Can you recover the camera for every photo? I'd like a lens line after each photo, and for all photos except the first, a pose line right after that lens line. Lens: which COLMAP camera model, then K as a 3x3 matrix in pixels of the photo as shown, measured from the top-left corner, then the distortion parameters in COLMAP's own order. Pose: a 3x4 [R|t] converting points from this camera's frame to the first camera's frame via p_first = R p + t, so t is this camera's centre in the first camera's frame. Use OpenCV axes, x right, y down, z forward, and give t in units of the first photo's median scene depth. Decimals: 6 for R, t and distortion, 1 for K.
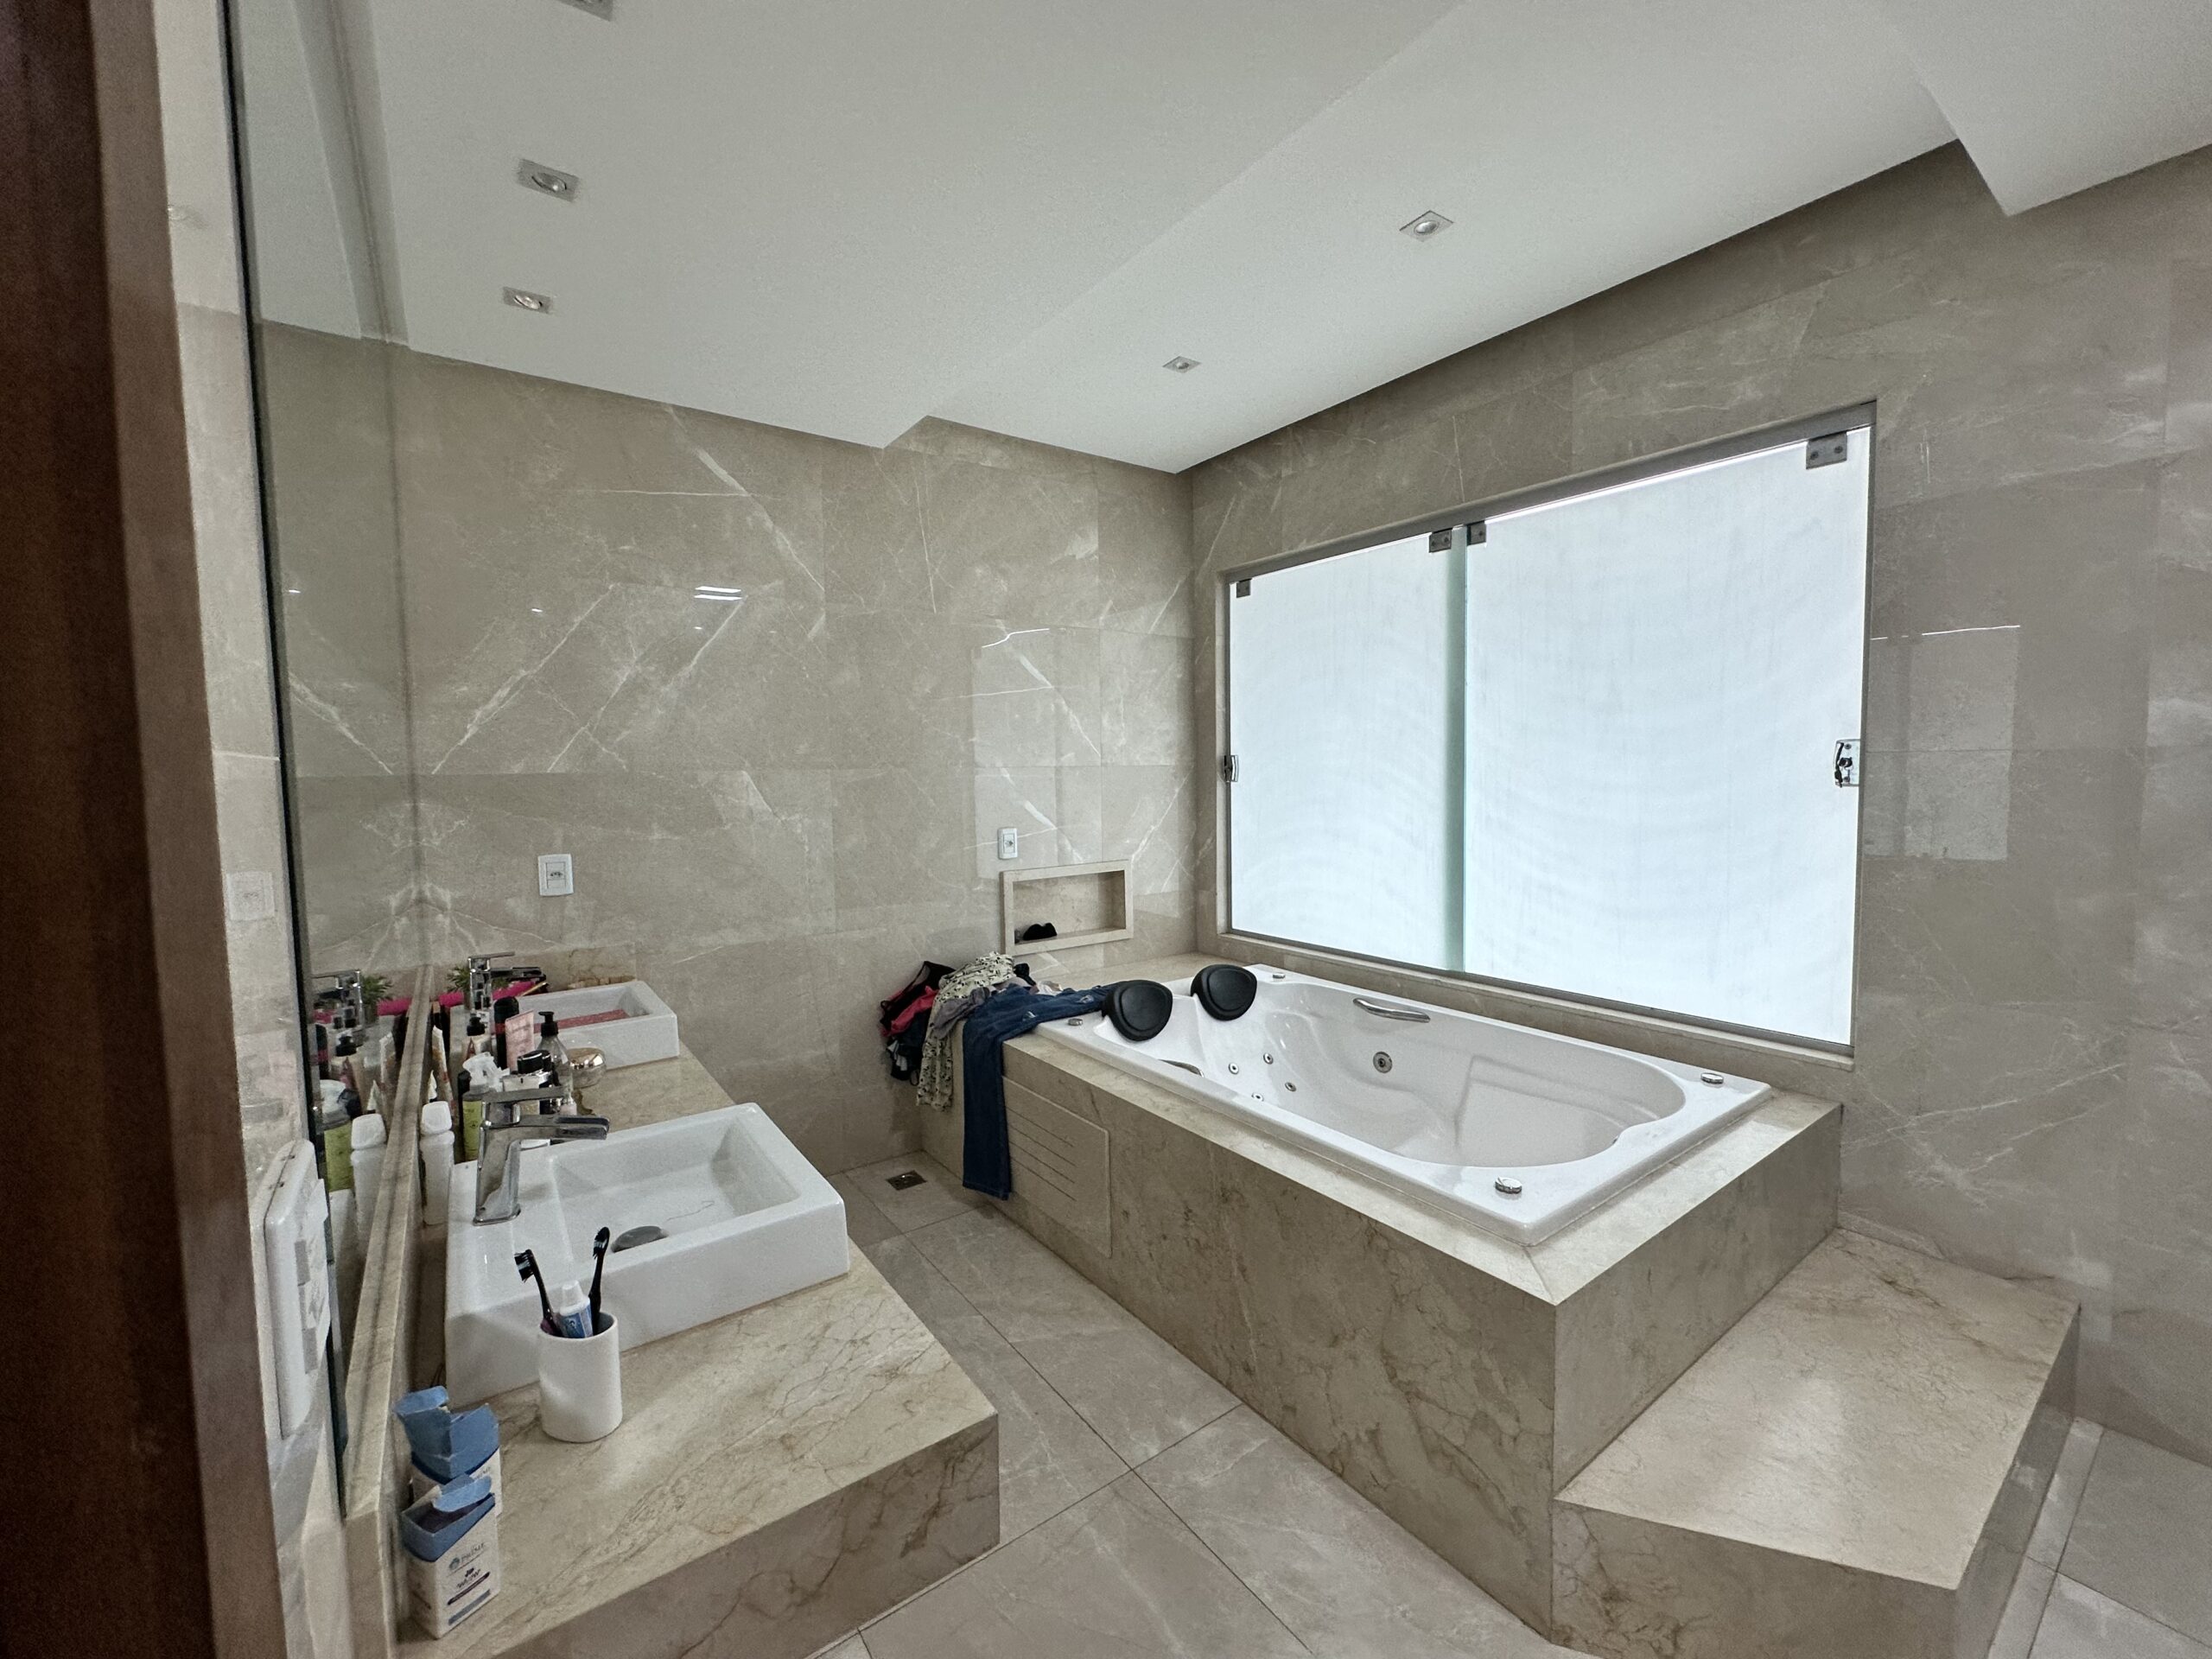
lens RADIAL K [[884.7, 0, 1105.8], [0, 884.7, 825.7], [0, 0, 1]] dist [-0.003125, -0.000193]
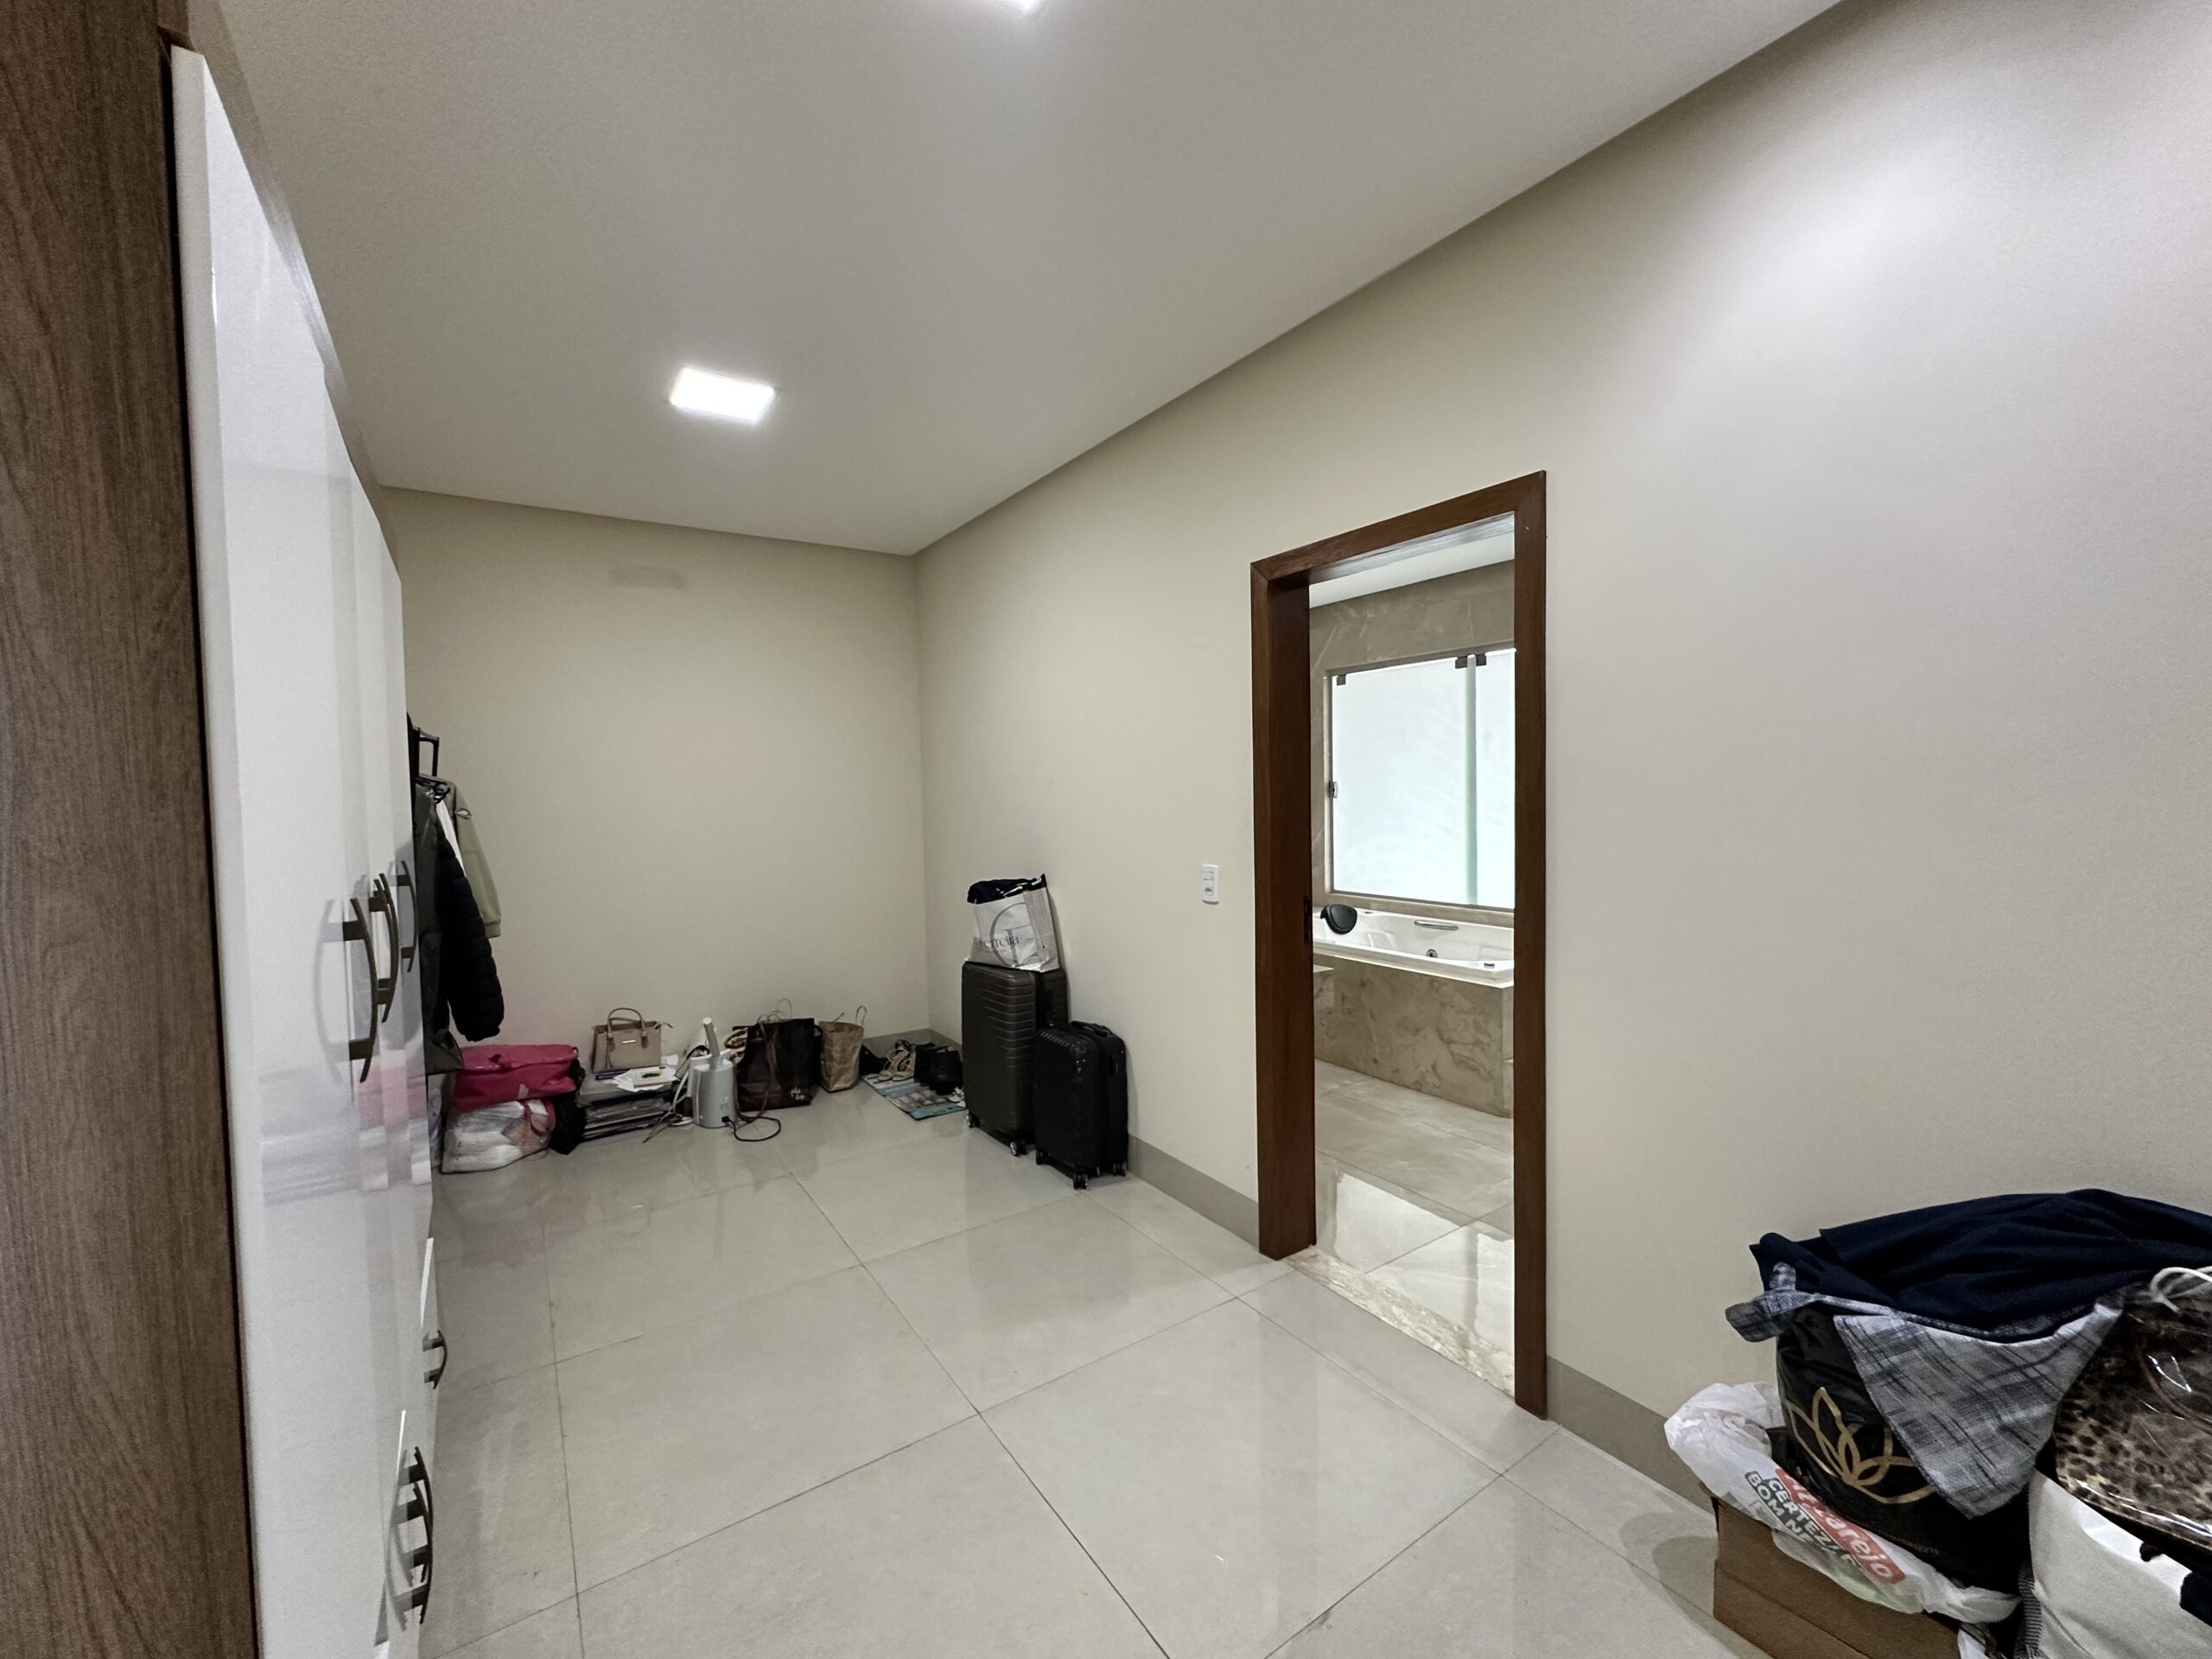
lens RADIAL K [[884.7, 0, 1105.8], [0, 884.7, 825.7], [0, 0, 1]] dist [-0.003125, -0.000193]
pose [[0.999368, -0.003017, -0.035416, -0.287515], [0.002235, 0.999753, -0.022092, 0.046469], [0.035474, 0.021999, 0.999128, -0.832387]]
